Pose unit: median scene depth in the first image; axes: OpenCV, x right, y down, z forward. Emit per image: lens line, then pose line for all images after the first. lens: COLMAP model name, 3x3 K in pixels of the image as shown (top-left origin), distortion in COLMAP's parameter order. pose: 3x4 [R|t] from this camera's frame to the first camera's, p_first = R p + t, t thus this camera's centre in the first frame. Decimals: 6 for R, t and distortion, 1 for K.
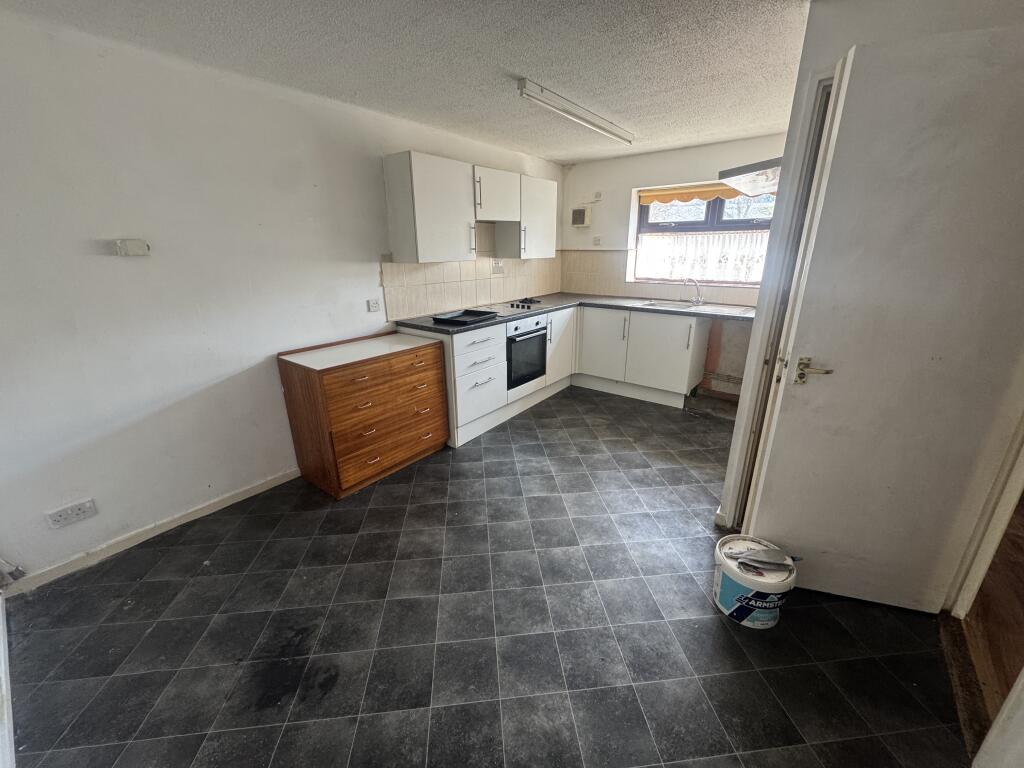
lens RADIAL K [[409.5, 0, 513.2], [0, 409.5, 382.6], [0, 0, 1]] dist [-0.001324, -0.000052]
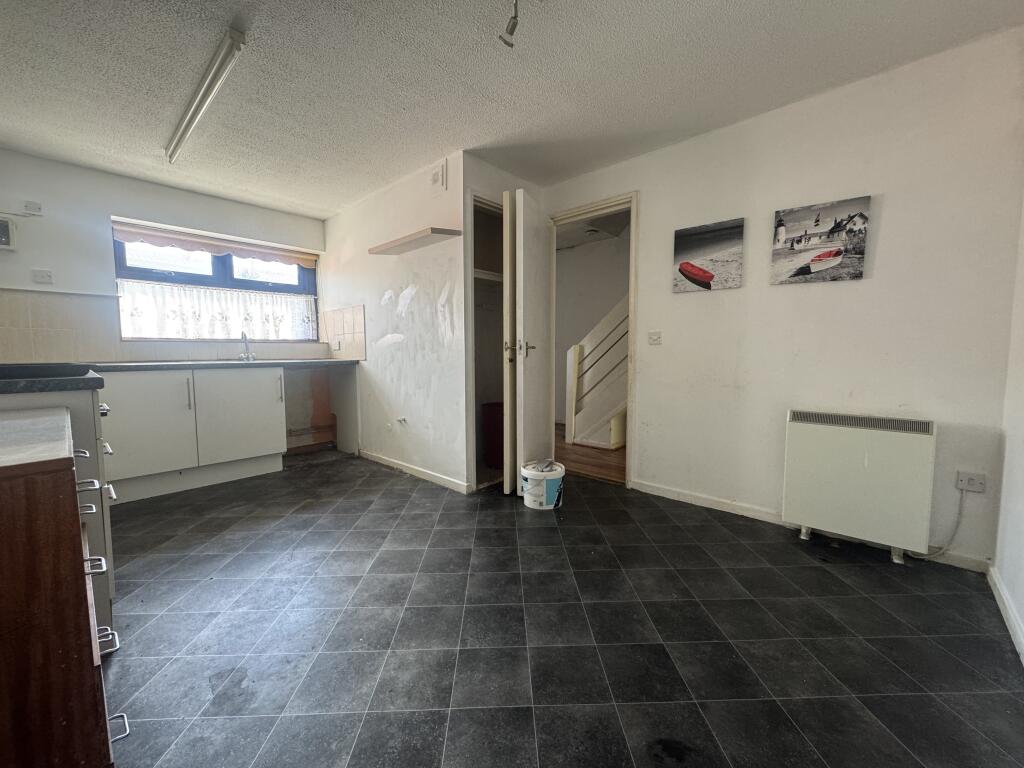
lens RADIAL K [[409.5, 0, 512.9], [0, 409.5, 382.9], [0, 0, 1]] dist [-0.001324, -0.000052]
pose [[0.065851, -0.070442, 0.995340, -0.462038], [0.319270, 0.946553, 0.045867, 0.002838], [-0.945373, 0.314762, 0.084821, 0.408367]]
